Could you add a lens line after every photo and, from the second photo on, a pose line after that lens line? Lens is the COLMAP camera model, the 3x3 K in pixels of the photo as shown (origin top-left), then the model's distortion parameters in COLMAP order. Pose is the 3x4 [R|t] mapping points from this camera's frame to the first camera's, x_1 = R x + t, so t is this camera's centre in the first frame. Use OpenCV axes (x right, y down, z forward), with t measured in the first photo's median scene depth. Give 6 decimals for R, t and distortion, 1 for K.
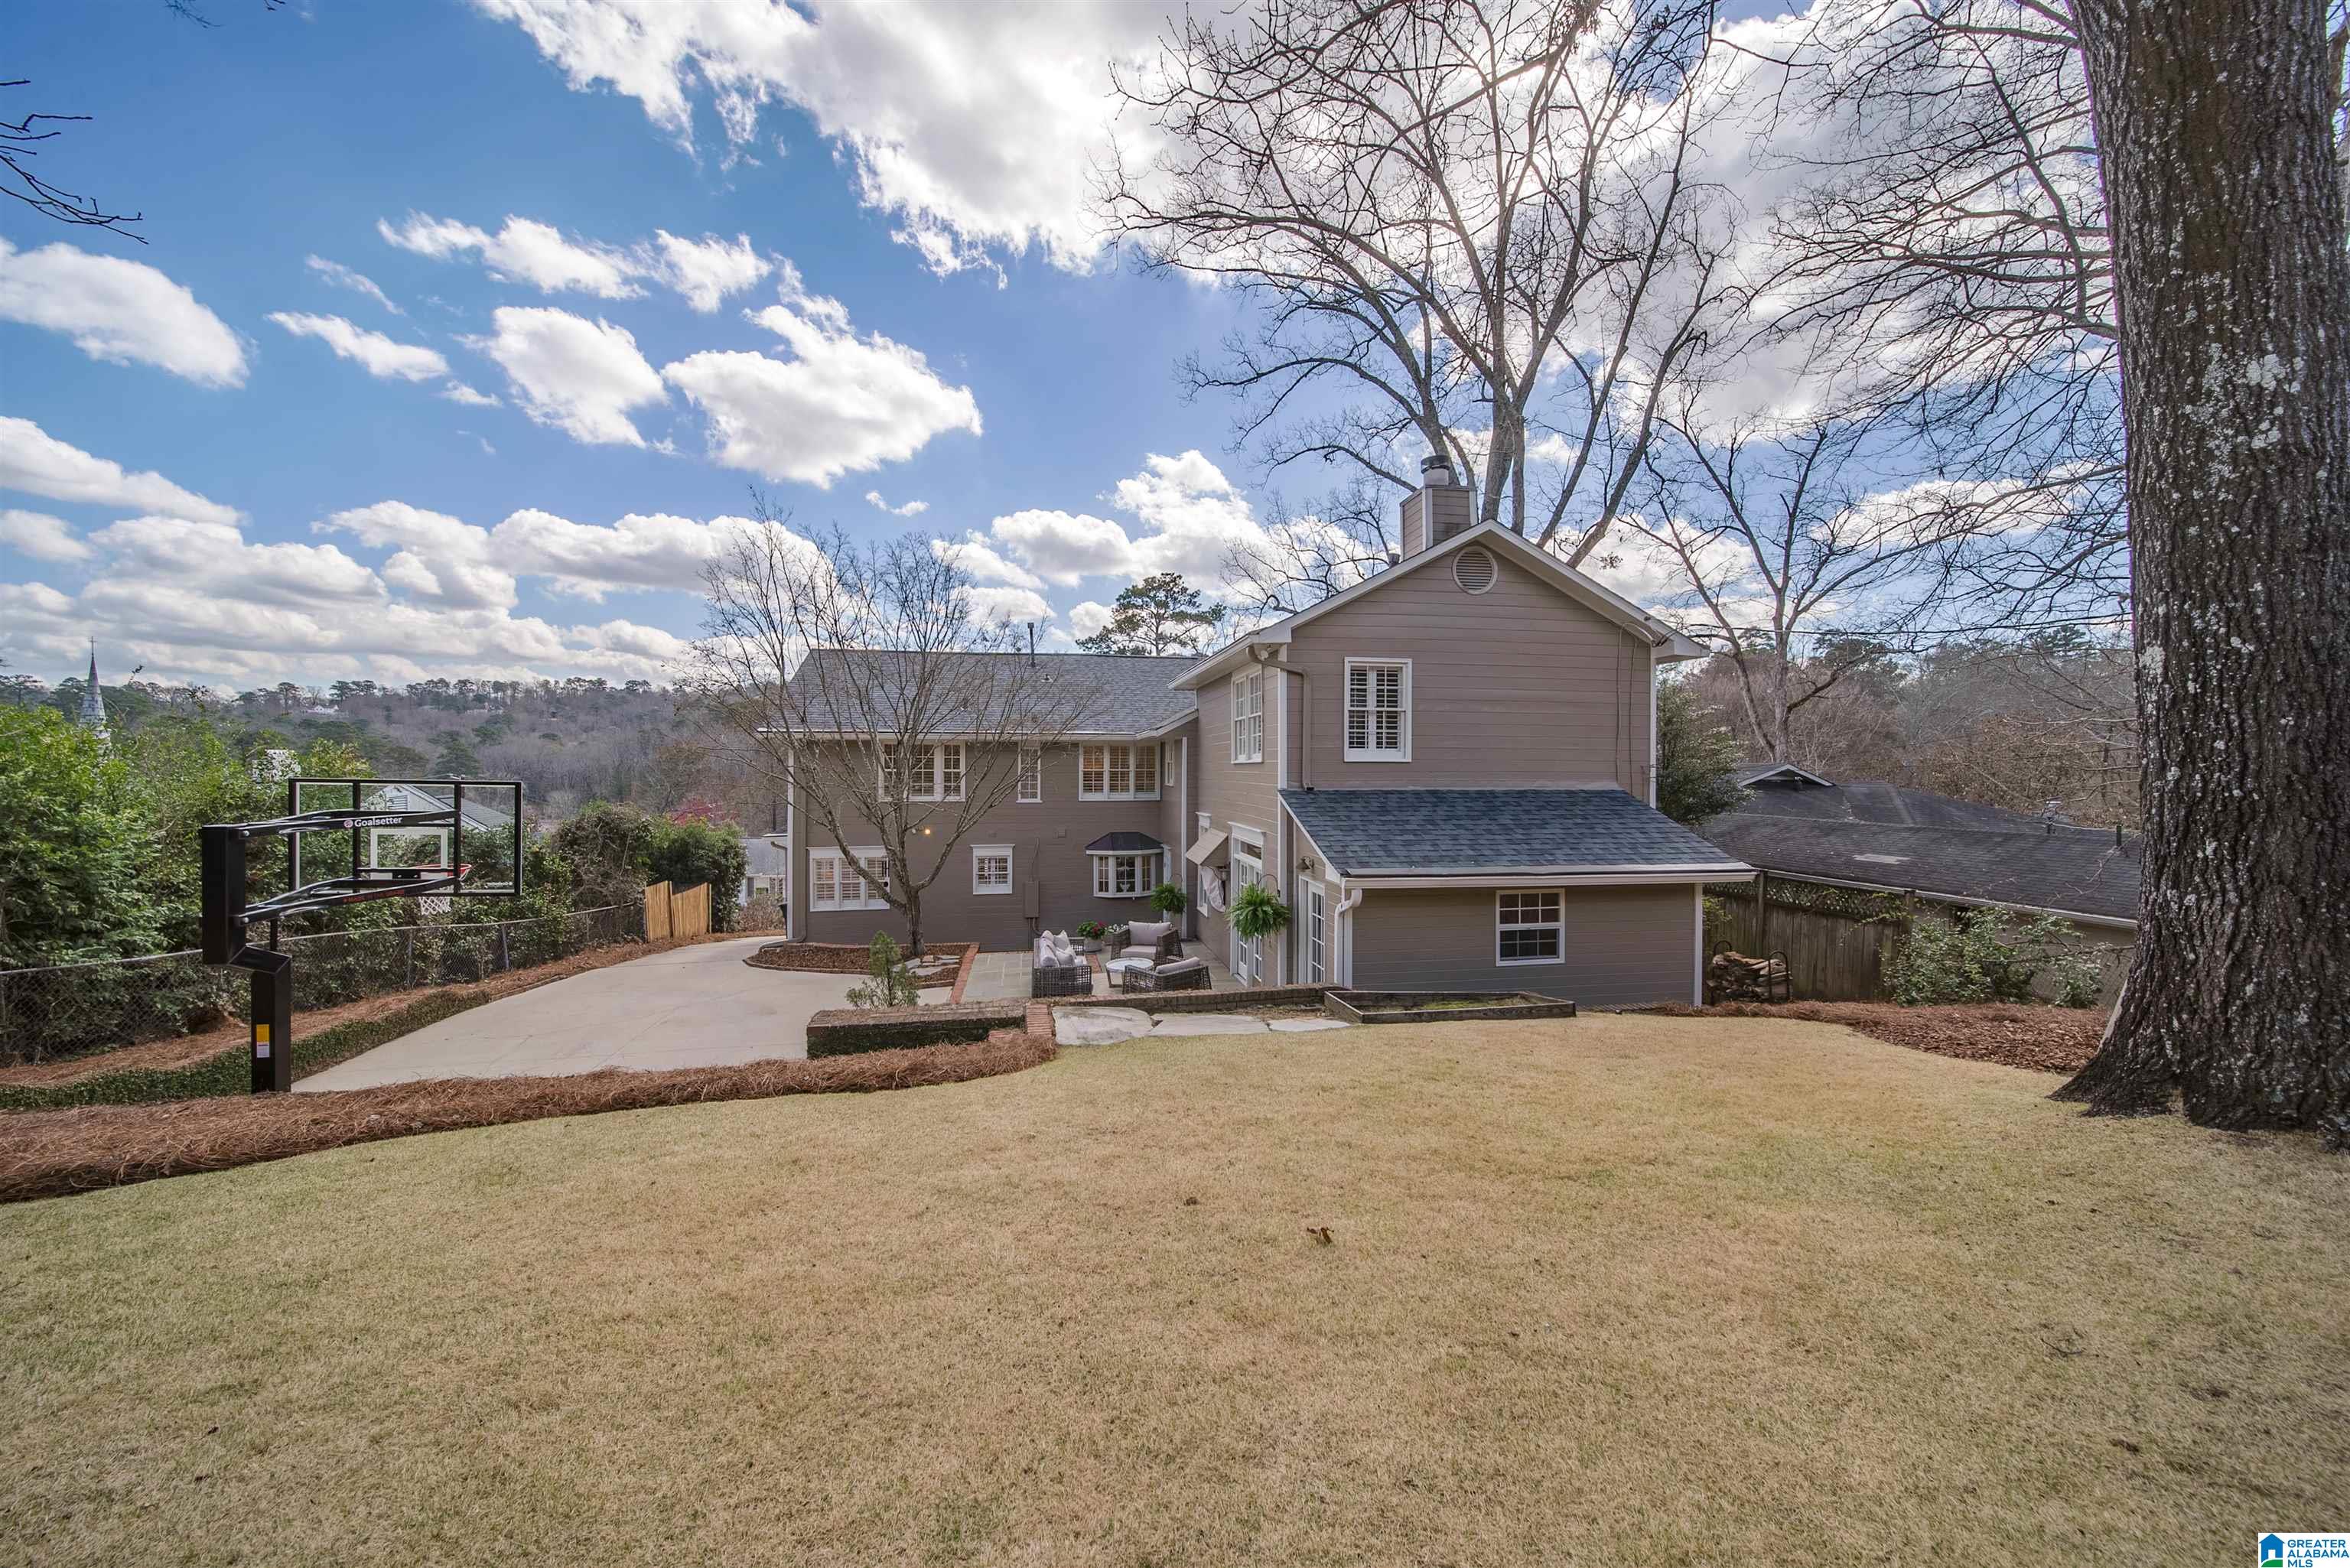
lens RADIAL K [[834.7, 0, 1175.0], [0, 834.7, 784.0], [0, 0, 1]] dist [-0.005729, -0.000171]
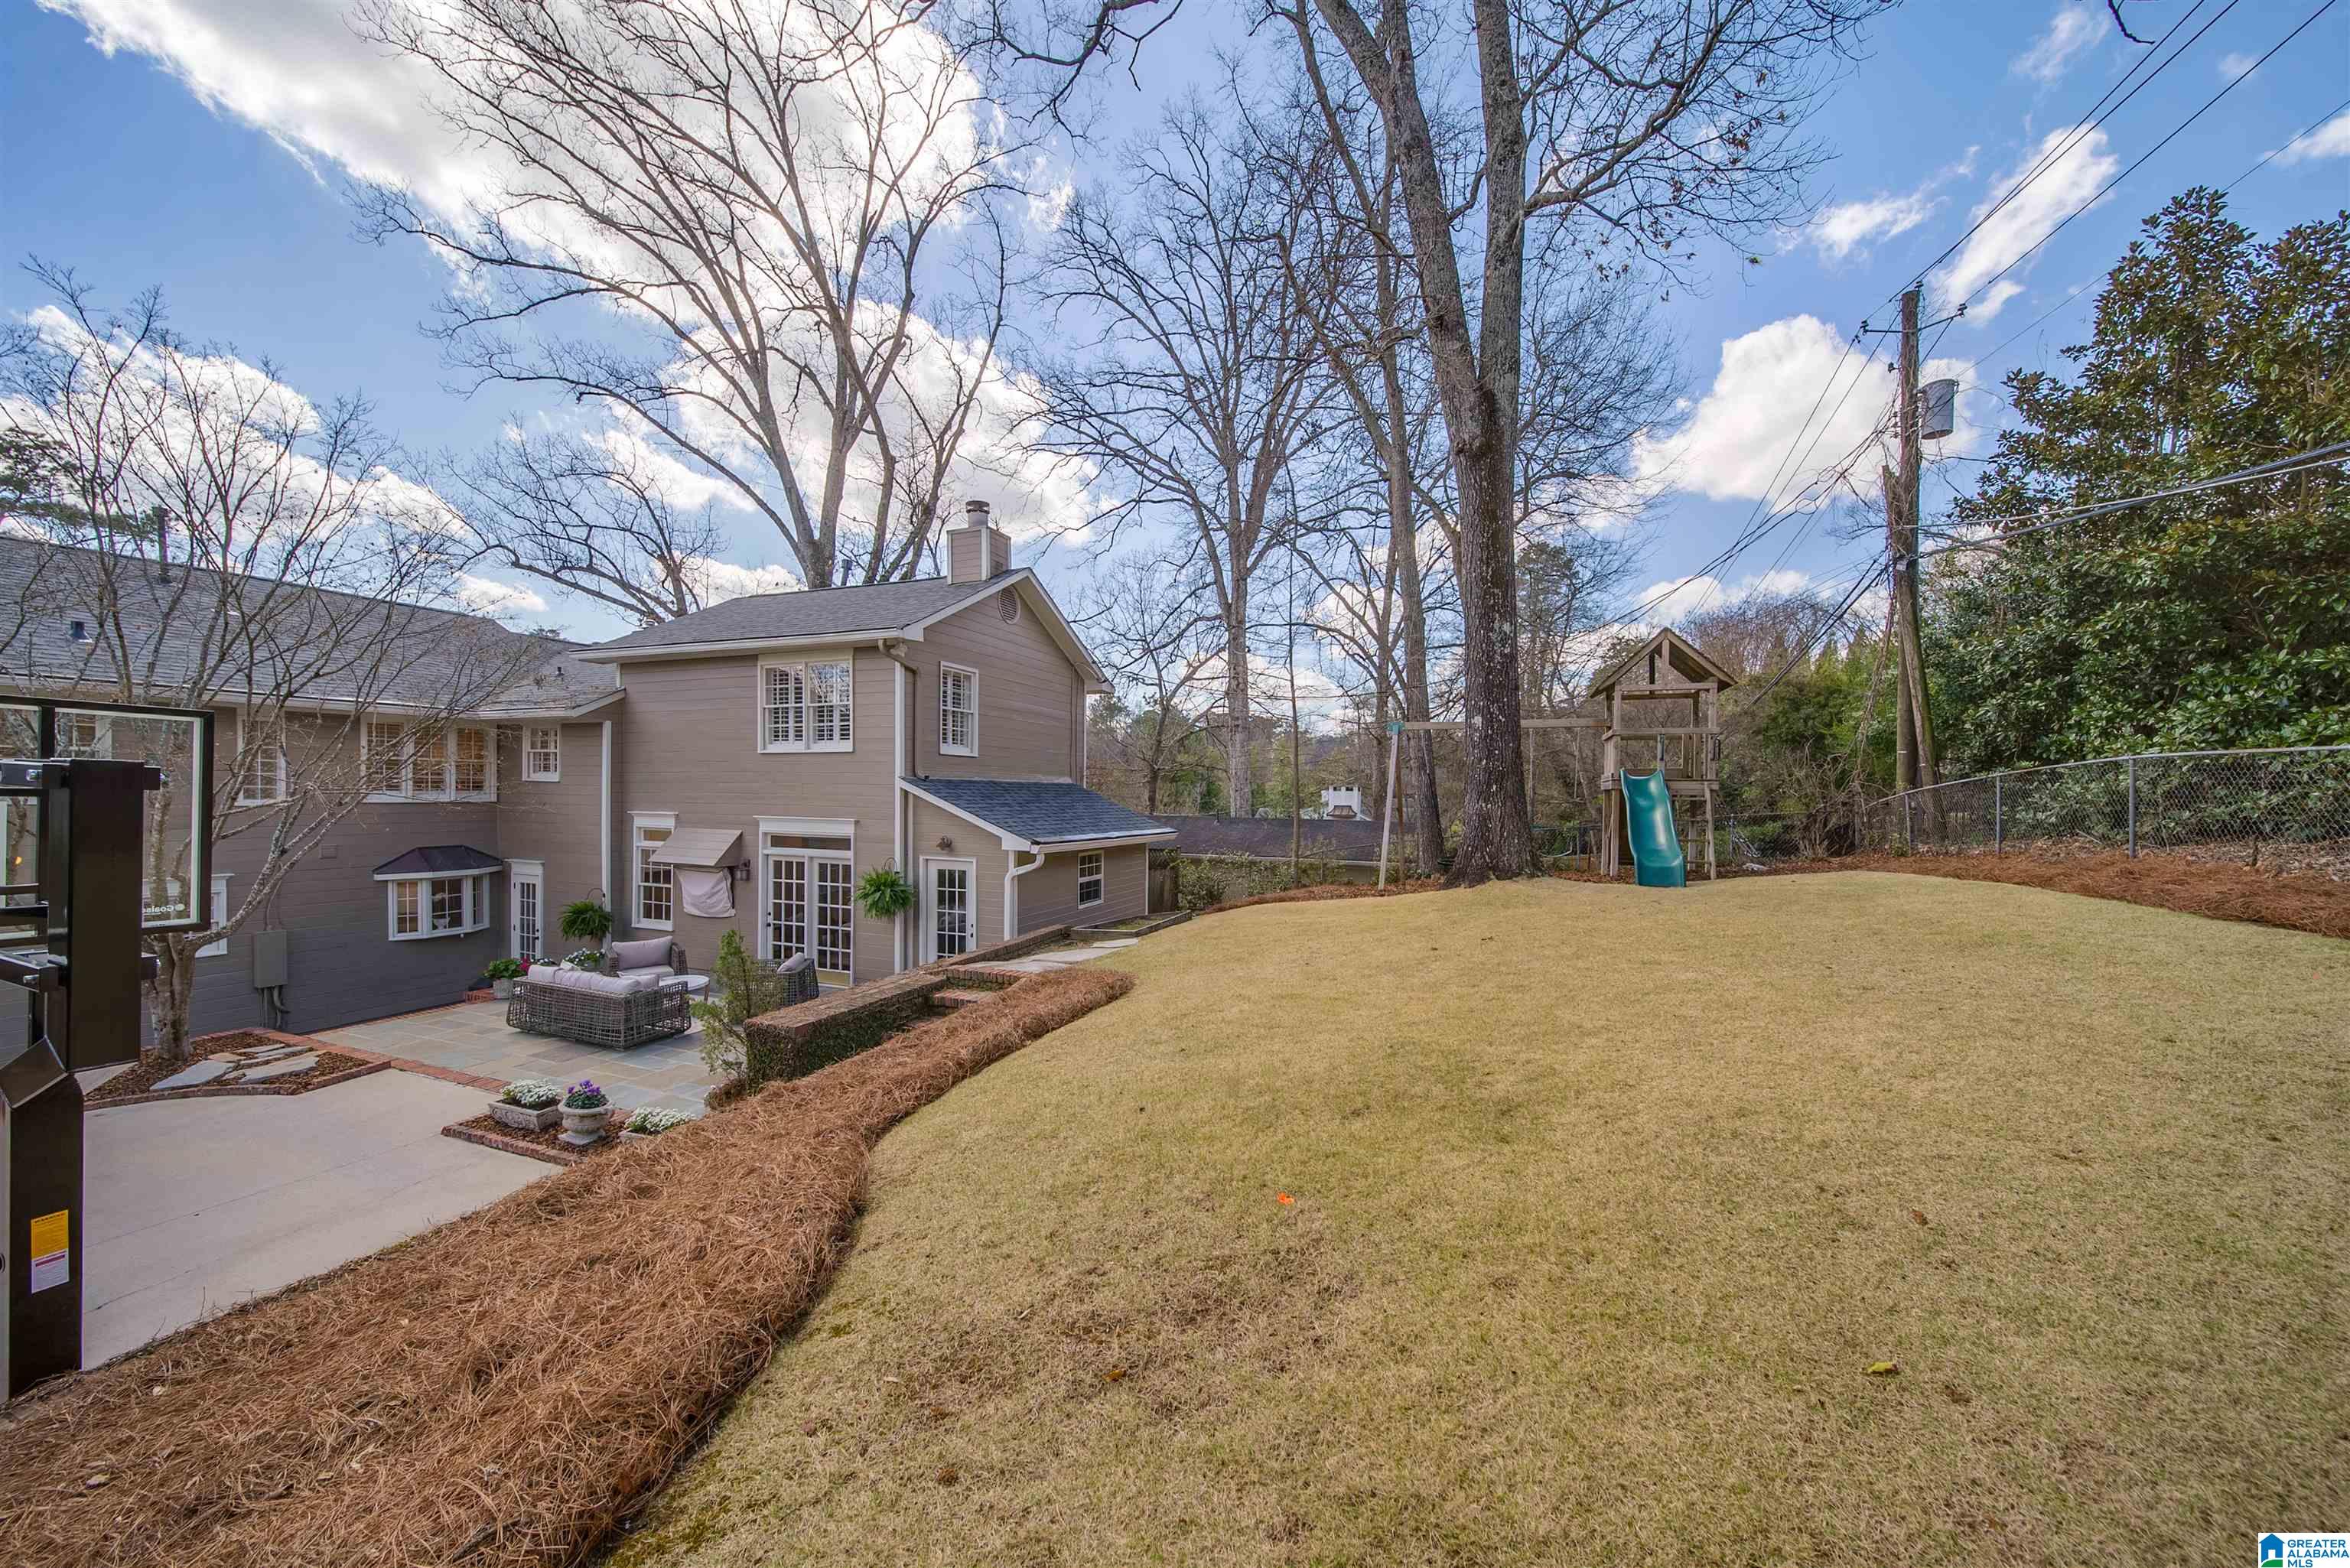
lens RADIAL K [[834.7, 0, 1175.0], [0, 834.7, 784.0], [0, 0, 1]] dist [-0.005729, -0.000171]
pose [[0.520801, 0.012334, 0.853589, -0.596614], [0.005401, 0.999828, -0.017742, 0.036070], [-0.853661, 0.013850, 0.520645, 0.146220]]
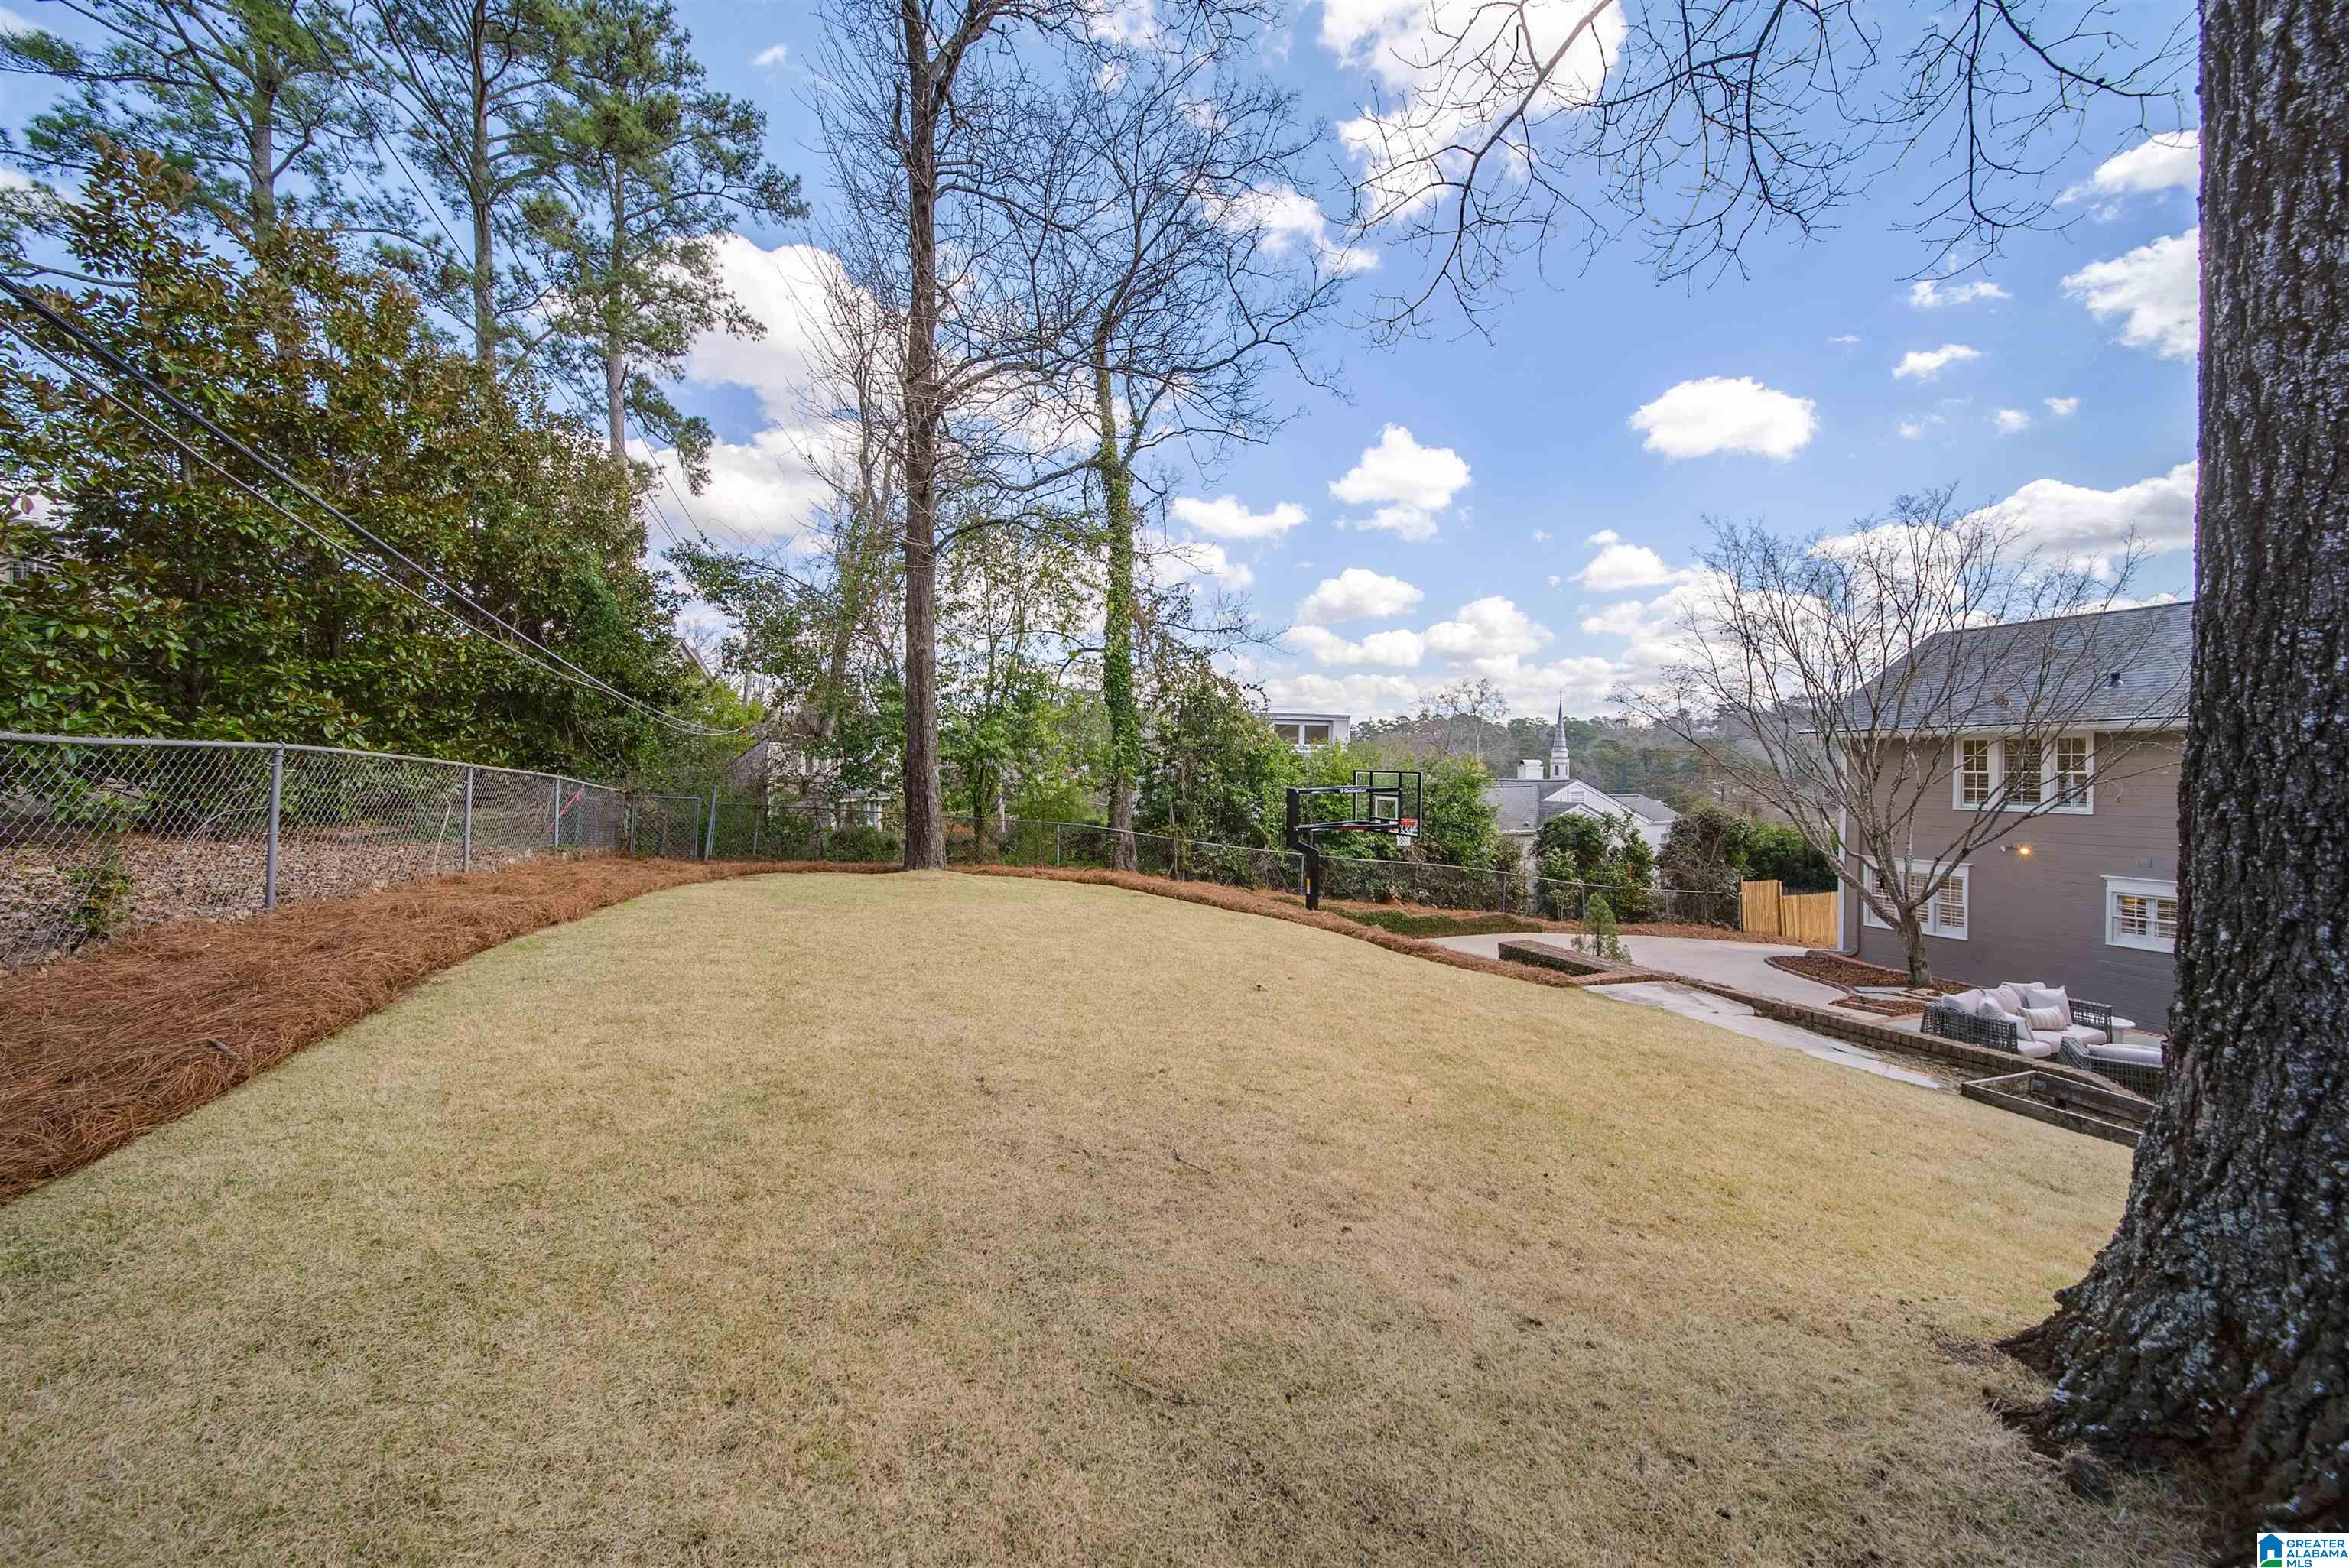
lens RADIAL K [[857.2, 0, 1174.5], [0, 857.2, 784.0], [0, 0, 1]] dist [0.002047, 0.000109]
pose [[0.190569, 0.011163, -0.981610, 0.530849], [-0.025260, 0.999660, 0.006464, 0.015018], [0.981349, 0.023564, 0.190786, 0.101193]]
